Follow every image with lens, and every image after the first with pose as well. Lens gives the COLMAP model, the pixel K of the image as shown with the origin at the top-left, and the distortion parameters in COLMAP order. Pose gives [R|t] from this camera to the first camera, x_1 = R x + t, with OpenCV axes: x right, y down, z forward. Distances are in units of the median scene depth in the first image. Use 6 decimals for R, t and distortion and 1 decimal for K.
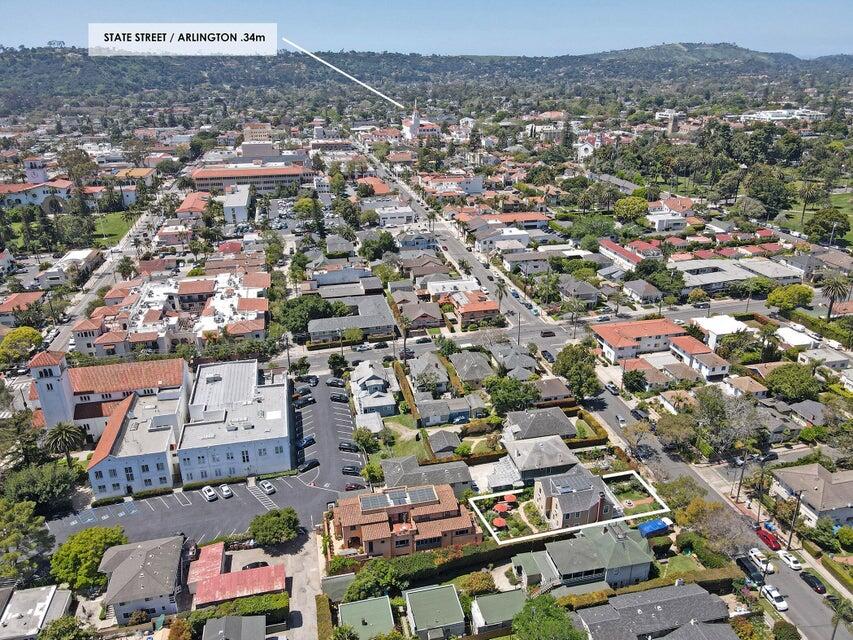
lens RADIAL K [[624.6, 0, 426.5], [0, 624.6, 320.0], [0, 0, 1]] dist [0.004425, 0.011614]
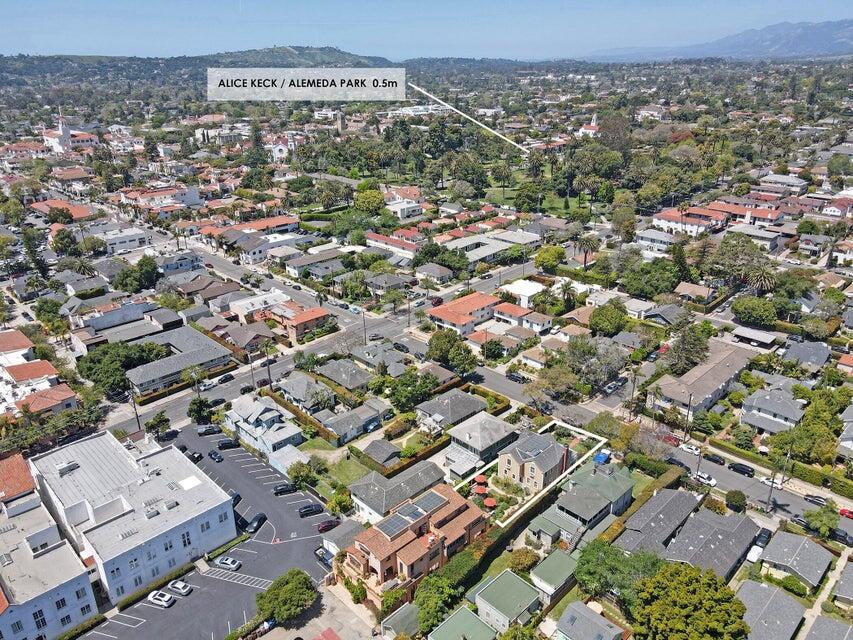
lens RADIAL K [[624.6, 0, 426.5], [0, 624.6, 320.0], [0, 0, 1]] dist [0.004425, 0.011614]
pose [[0.848038, -0.202085, 0.489890, -0.230512], [0.203363, 0.977759, 0.051299, -0.026649], [-0.489361, 0.056122, 0.870273, 0.069557]]
